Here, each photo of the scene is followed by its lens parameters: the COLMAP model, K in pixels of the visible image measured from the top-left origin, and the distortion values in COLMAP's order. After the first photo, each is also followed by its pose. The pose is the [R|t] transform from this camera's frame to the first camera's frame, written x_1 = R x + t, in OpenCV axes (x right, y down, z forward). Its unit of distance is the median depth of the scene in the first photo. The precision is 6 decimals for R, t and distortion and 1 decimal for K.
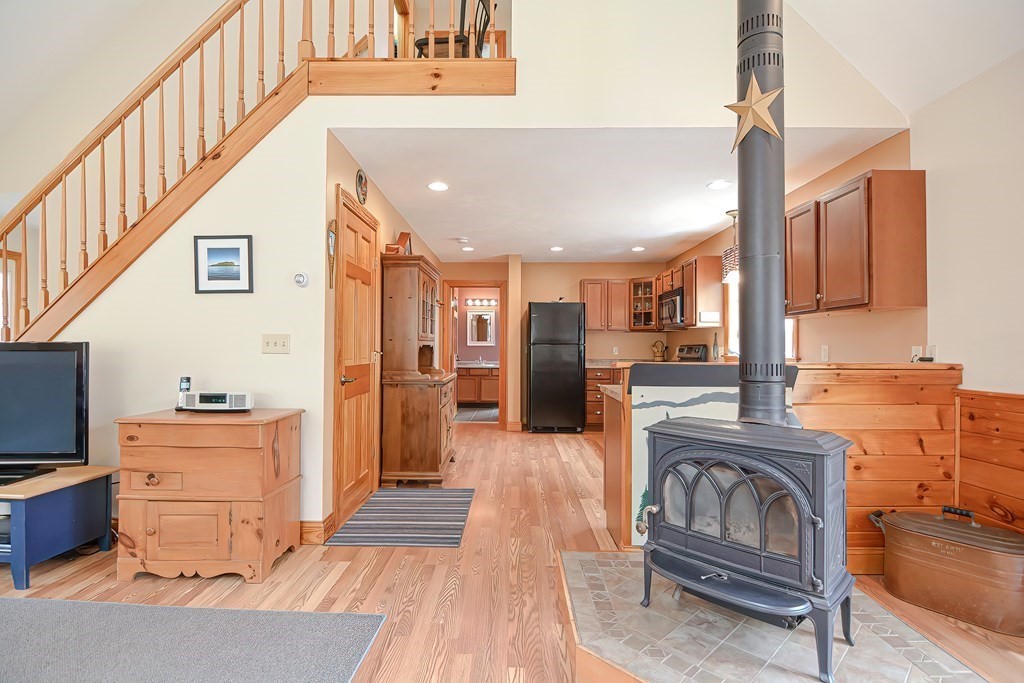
lens RADIAL K [[491.1, 0, 504.7], [0, 491.1, 341.4], [0, 0, 1]] dist [0.003435, -0.010305]
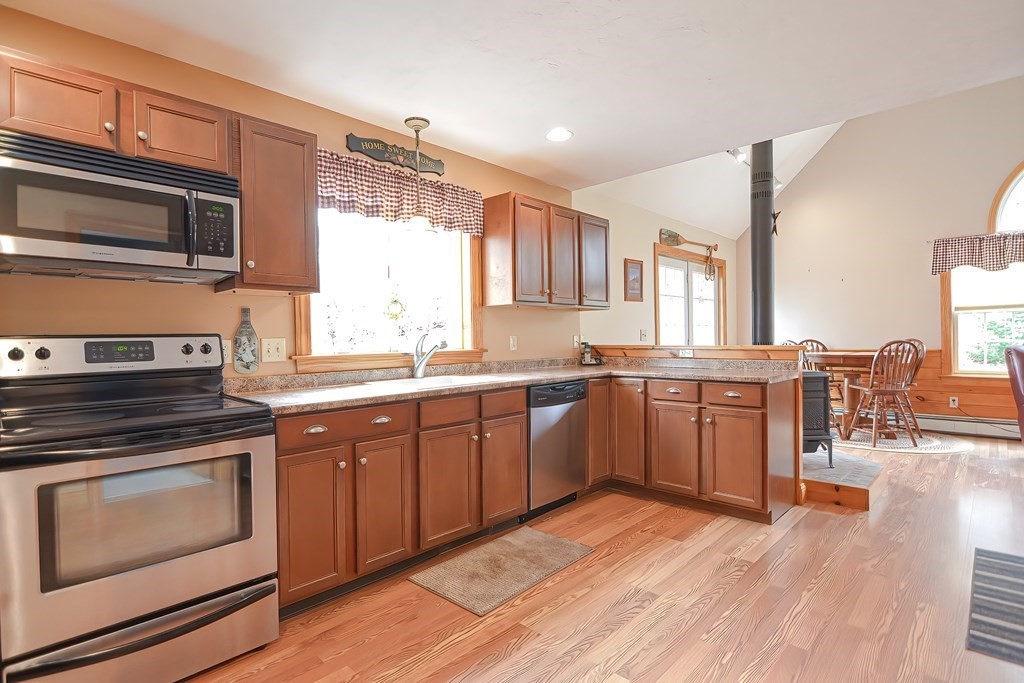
lens RADIAL K [[506.2, 0, 505.1], [0, 506.2, 341.6], [0, 0, 1]] dist [0.006515, -0.012086]
pose [[-0.730739, 0.000282, 0.682657, -0.090007], [0.002031, 0.999996, 0.001760, 0.024772], [-0.682654, 0.002672, -0.730737, 2.226512]]
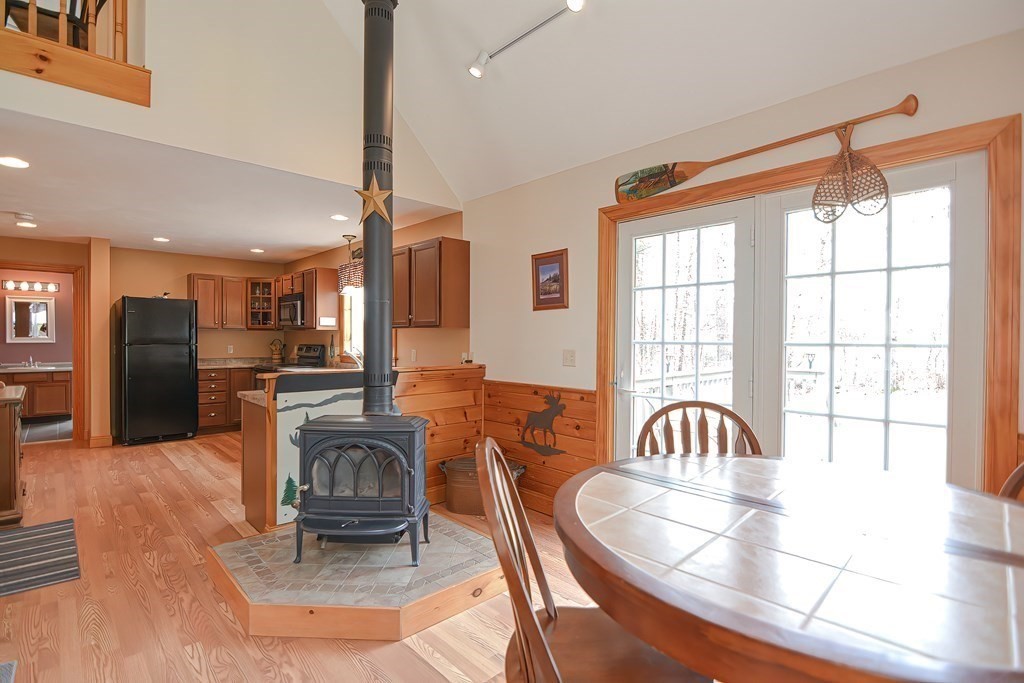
lens RADIAL K [[493.3, 0, 507.4], [0, 493.3, 342.9], [0, 0, 1]] dist [0.001201, -0.009761]
pose [[0.719011, -0.009336, 0.694936, -0.148594], [-0.010473, 0.999651, 0.024266, -0.058240], [-0.694920, -0.024726, 0.718662, -0.217286]]
